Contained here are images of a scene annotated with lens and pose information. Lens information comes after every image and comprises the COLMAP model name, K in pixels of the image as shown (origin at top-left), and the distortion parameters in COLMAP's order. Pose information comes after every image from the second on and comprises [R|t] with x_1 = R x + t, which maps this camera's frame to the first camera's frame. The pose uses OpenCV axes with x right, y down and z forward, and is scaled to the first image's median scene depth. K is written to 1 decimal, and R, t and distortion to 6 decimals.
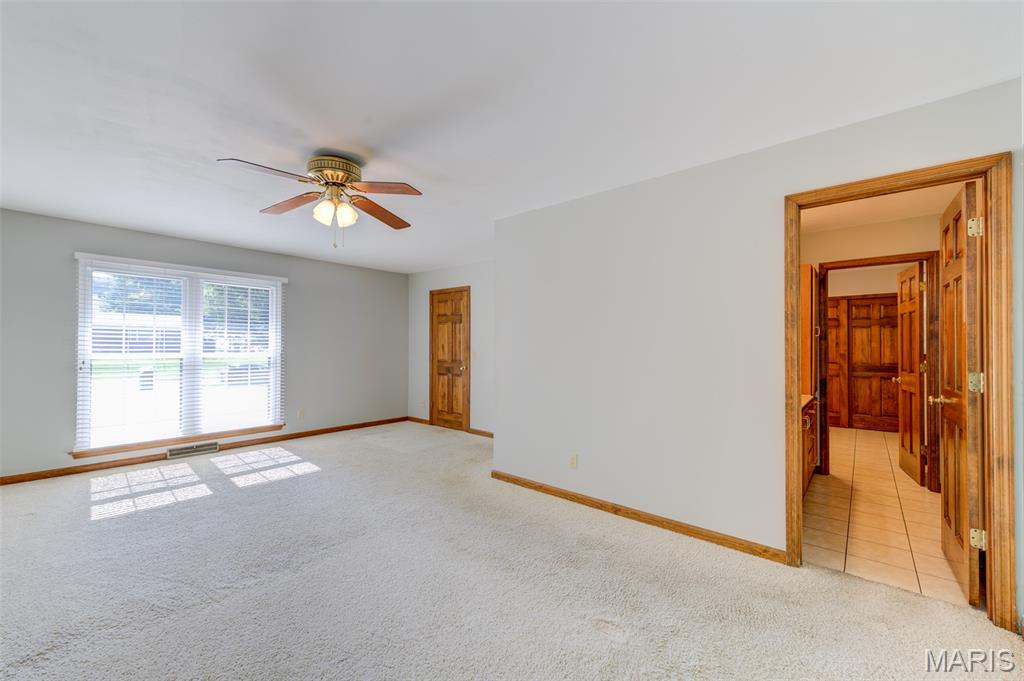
lens RADIAL K [[399.5, 0, 505.9], [0, 399.5, 338.7], [0, 0, 1]] dist [0.007180, -0.002570]
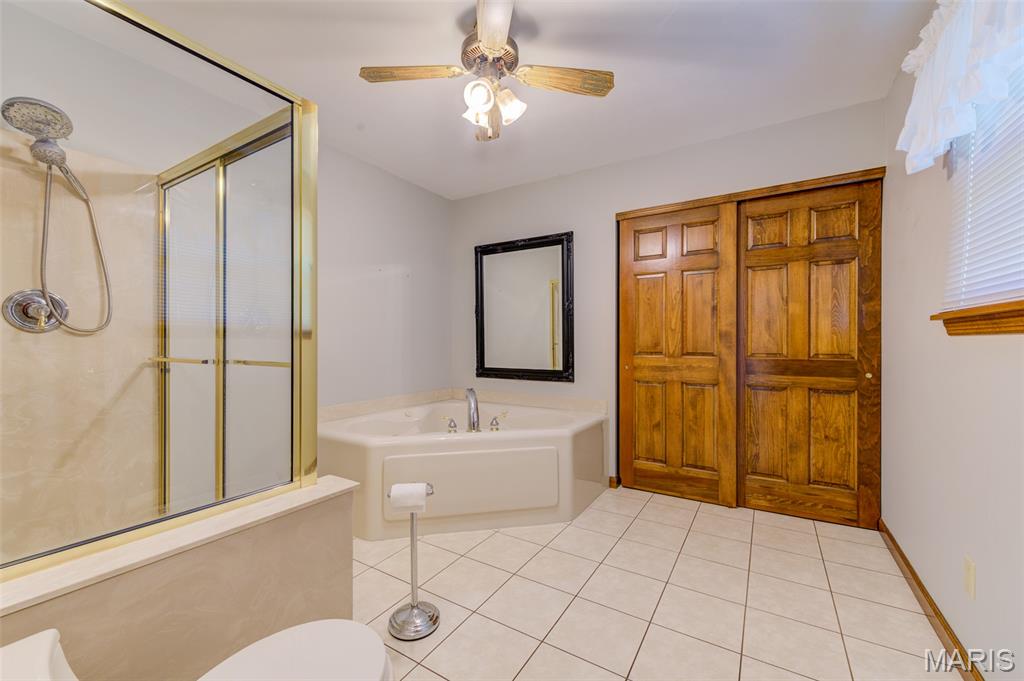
lens RADIAL K [[399.5, 0, 485.2], [0, 399.5, 342.9], [0, 0, 1]] dist [0.007180, -0.002570]
pose [[0.996495, 0.001163, 0.083642, 0.567240], [-0.001926, 0.999957, 0.009050, 0.047045], [-0.083628, -0.009179, 0.996455, 0.616522]]
